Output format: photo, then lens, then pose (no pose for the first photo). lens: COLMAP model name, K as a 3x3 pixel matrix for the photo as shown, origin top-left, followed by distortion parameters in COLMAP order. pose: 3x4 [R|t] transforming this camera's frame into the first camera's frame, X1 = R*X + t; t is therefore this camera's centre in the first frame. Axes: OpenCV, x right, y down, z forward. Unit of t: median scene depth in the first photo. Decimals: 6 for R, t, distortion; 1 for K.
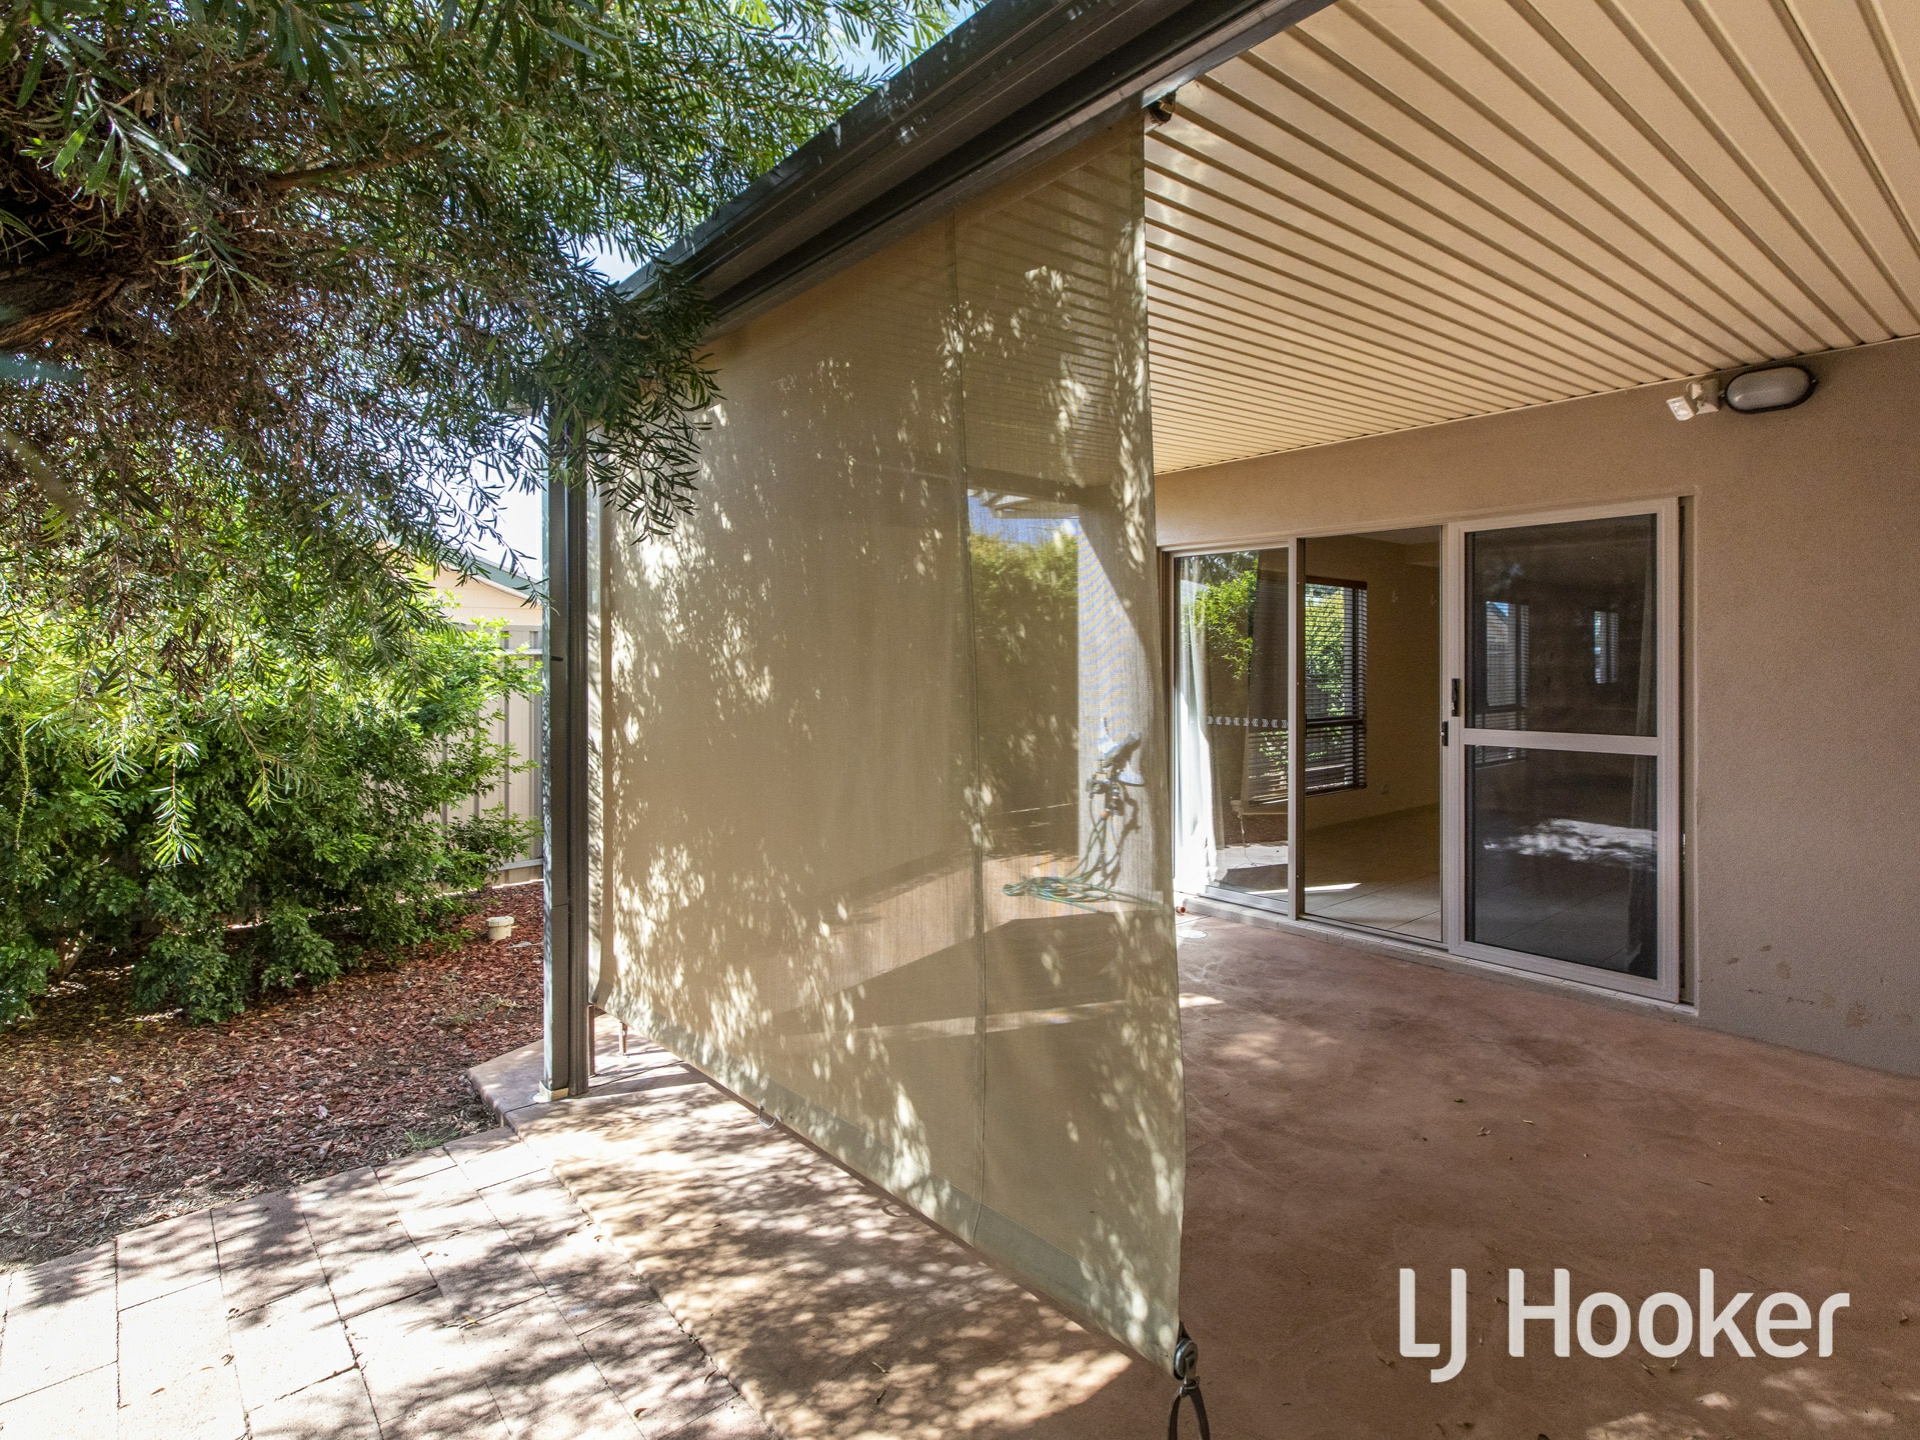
lens RADIAL K [[981.8, 0, 959.7], [0, 981.8, 718.8], [0, 0, 1]] dist [-0.002379, -0.001074]
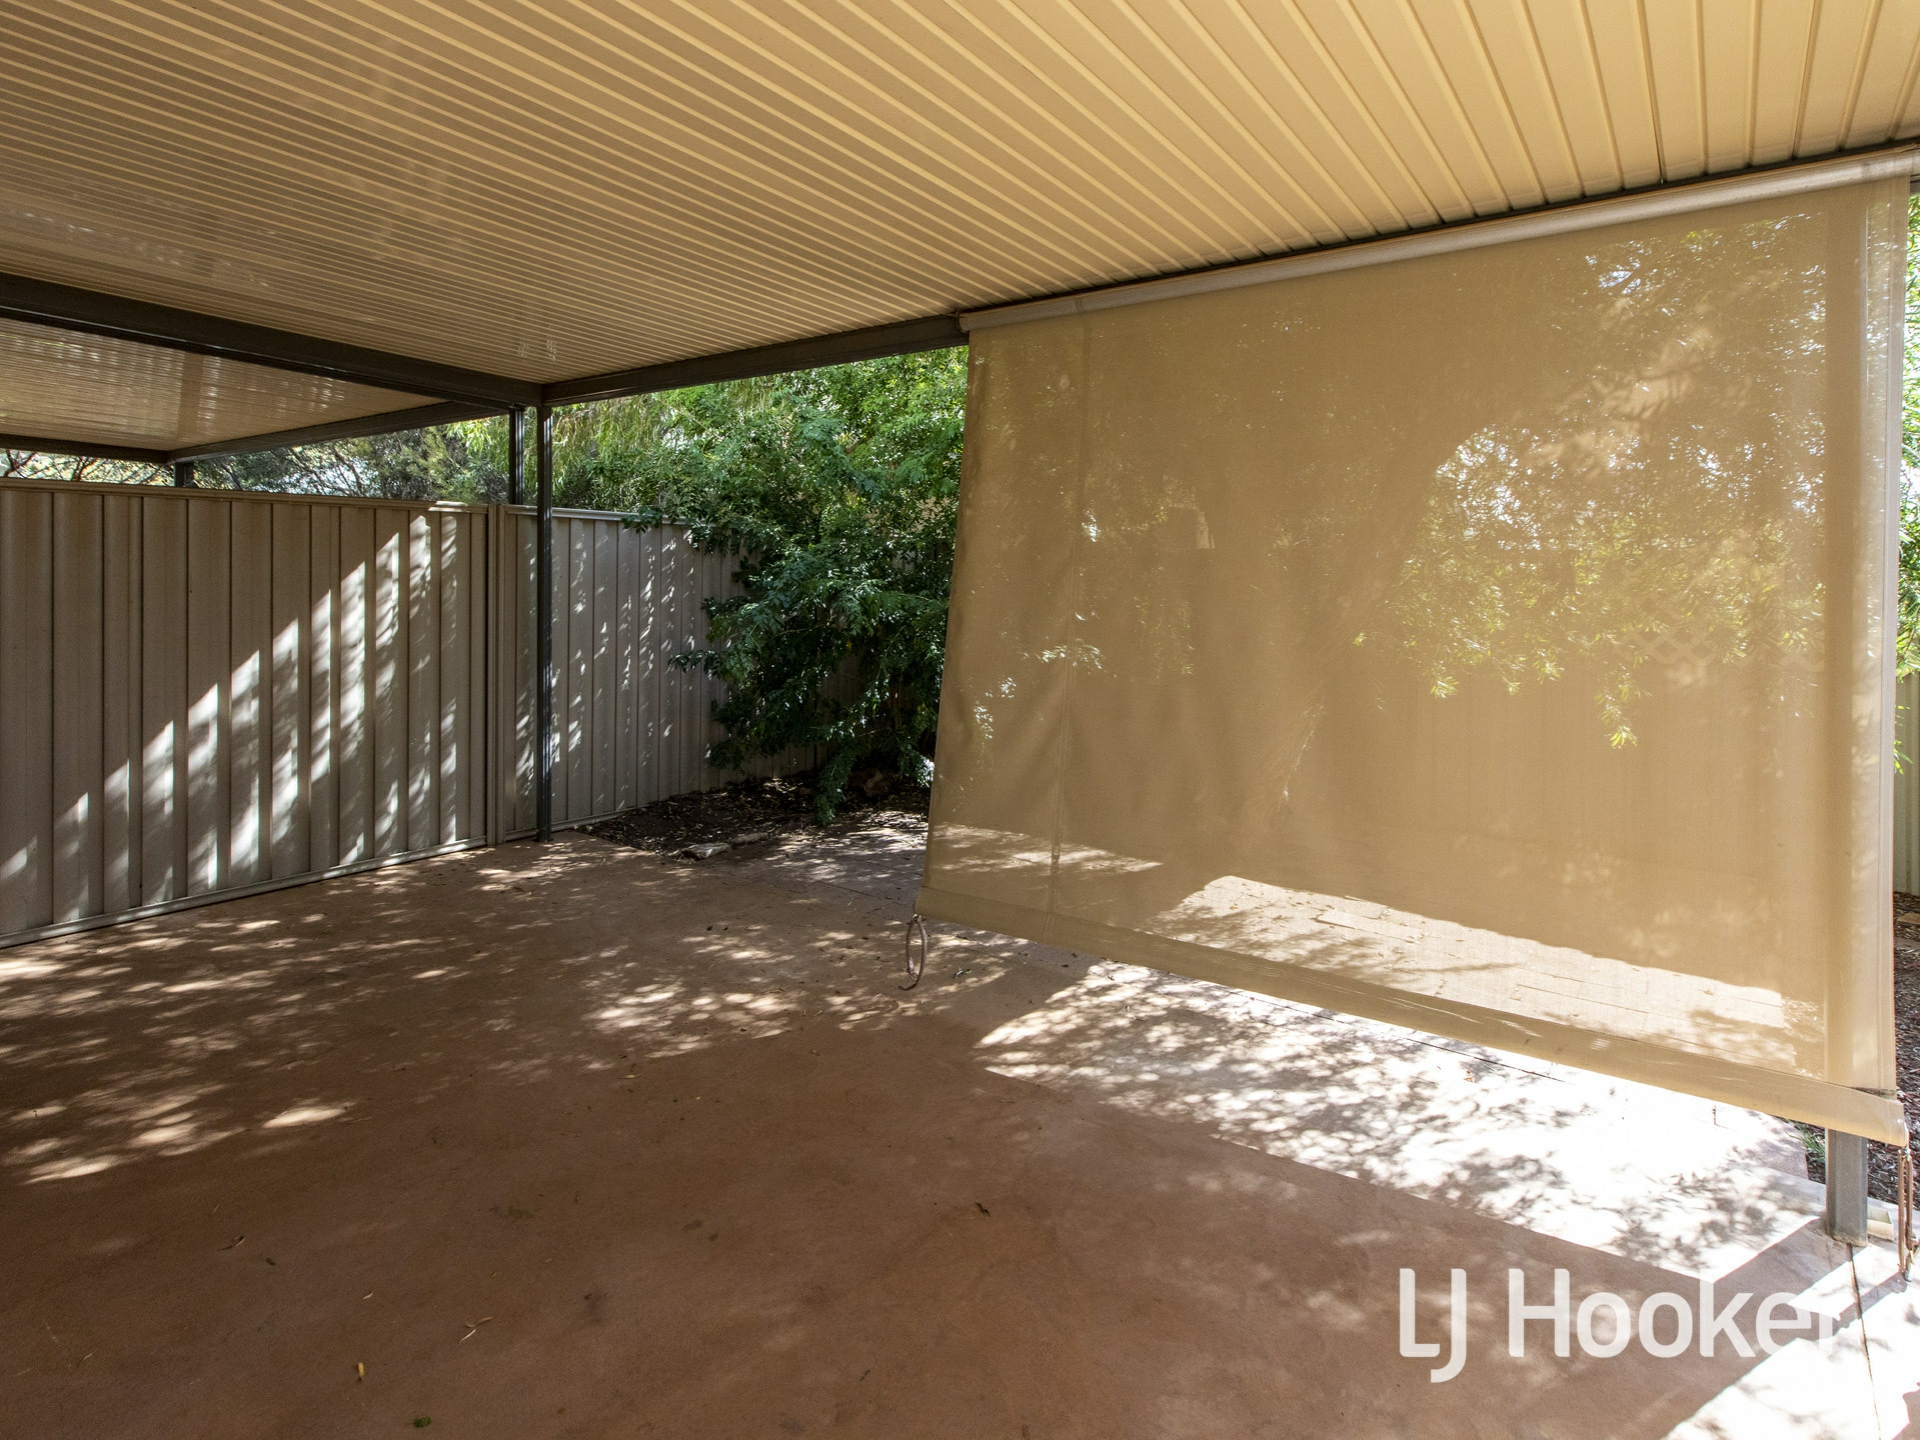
lens RADIAL K [[981.8, 0, 956.3], [0, 981.8, 721.7], [0, 0, 1]] dist [-0.002379, -0.001074]
pose [[-0.978834, 0.017150, -0.203938, 0.406271], [-0.025496, 0.978501, 0.204659, -0.095019], [0.203064, 0.205527, -0.957352, 1.866192]]
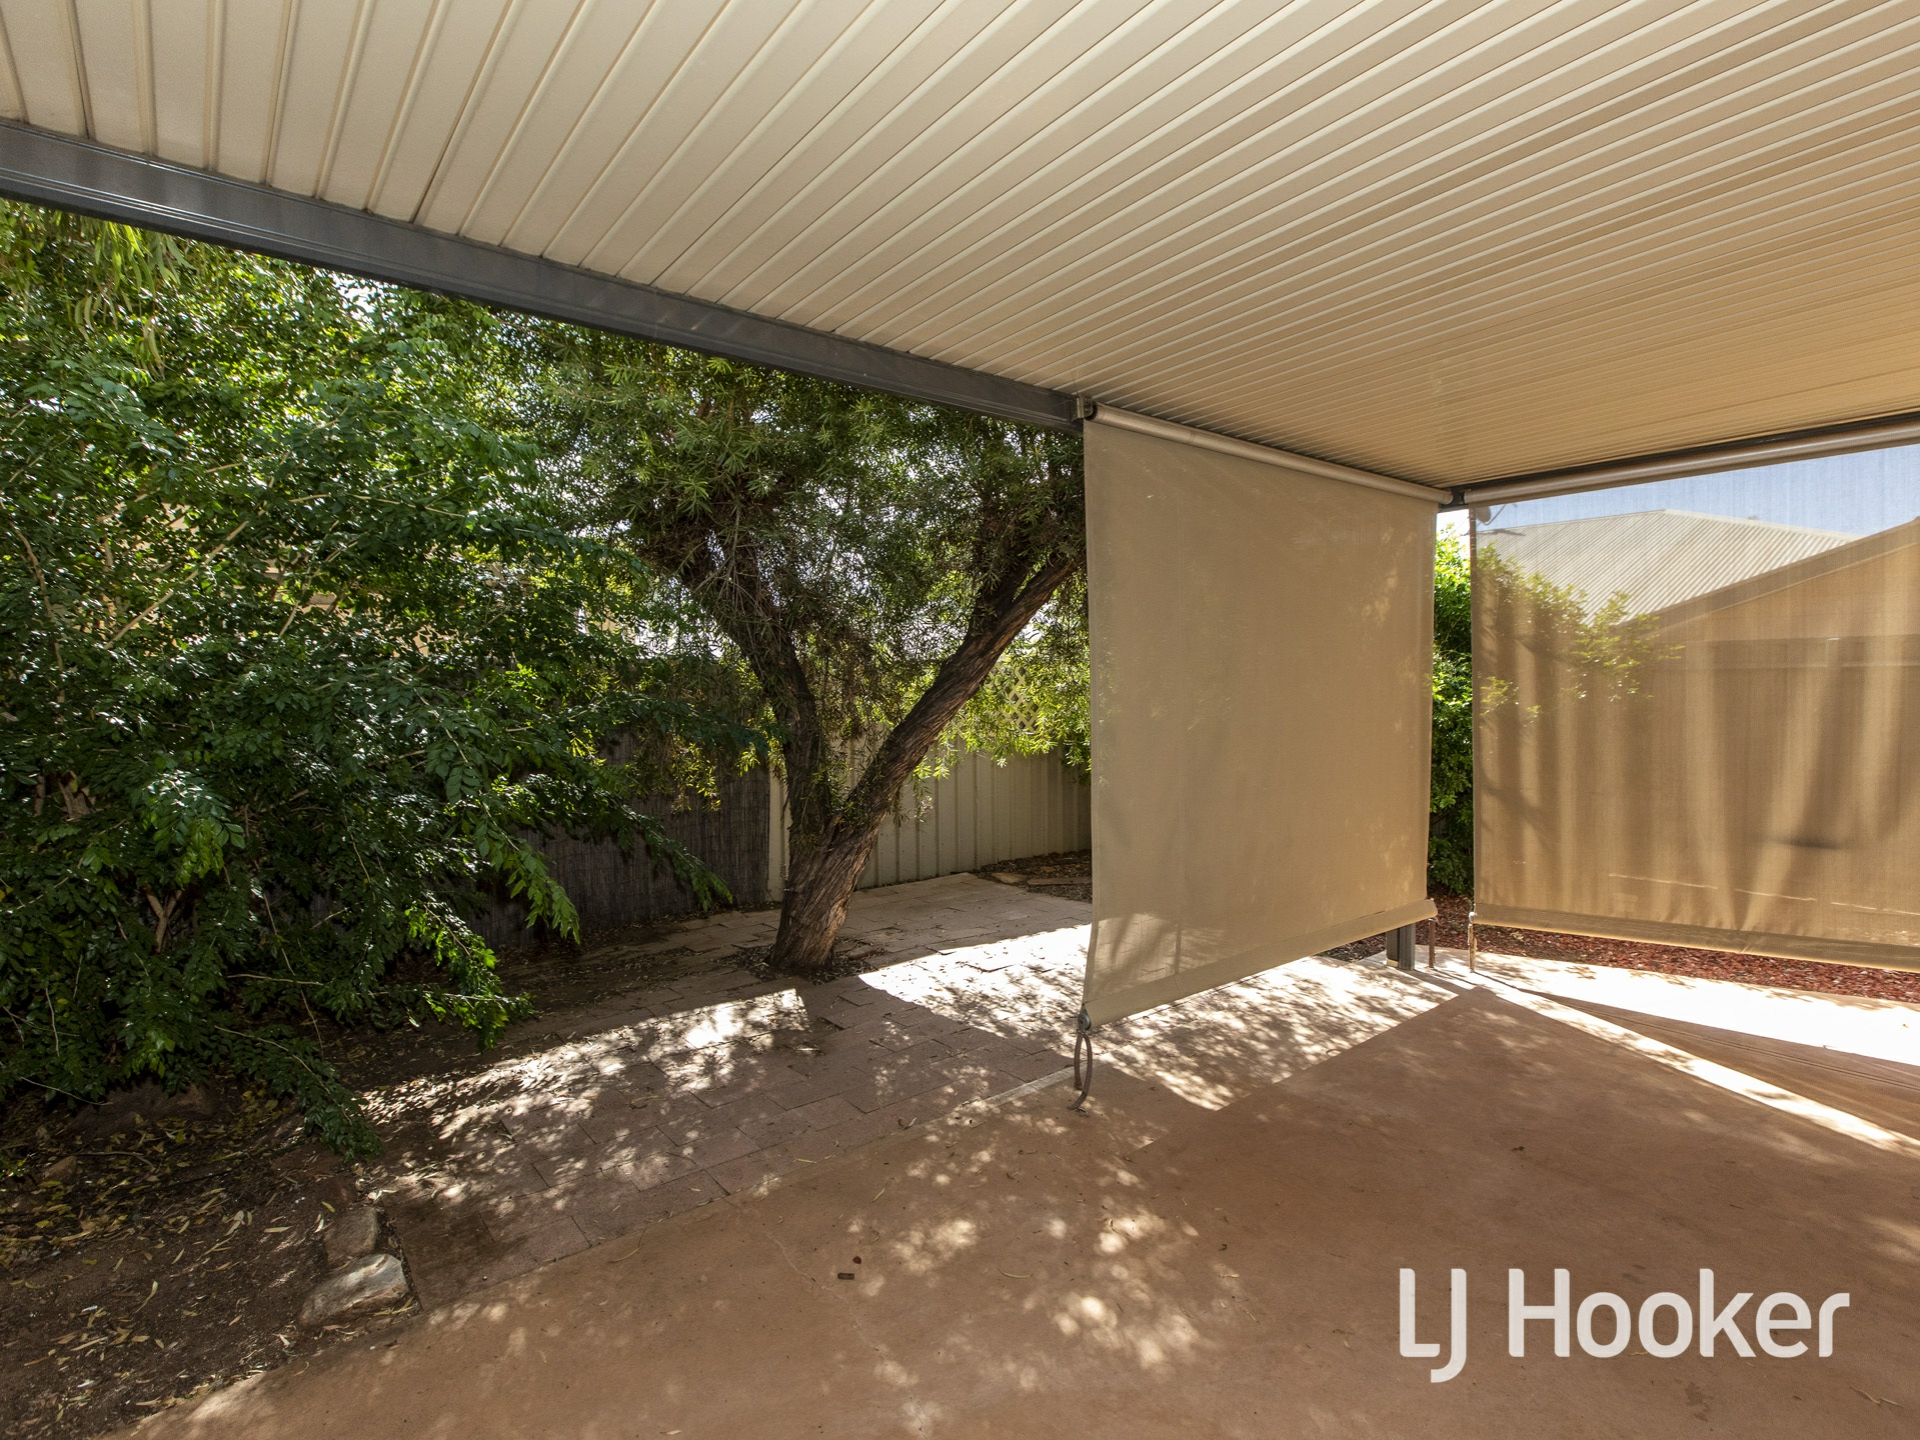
lens RADIAL K [[981.8, 0, 954.6], [0, 981.8, 723.5], [0, 0, 1]] dist [-0.002379, -0.001074]
pose [[-0.043824, 0.050138, -0.997780, 1.434779], [-0.048846, 0.997438, 0.052266, -0.042633], [0.997844, 0.051028, -0.041262, 0.473503]]
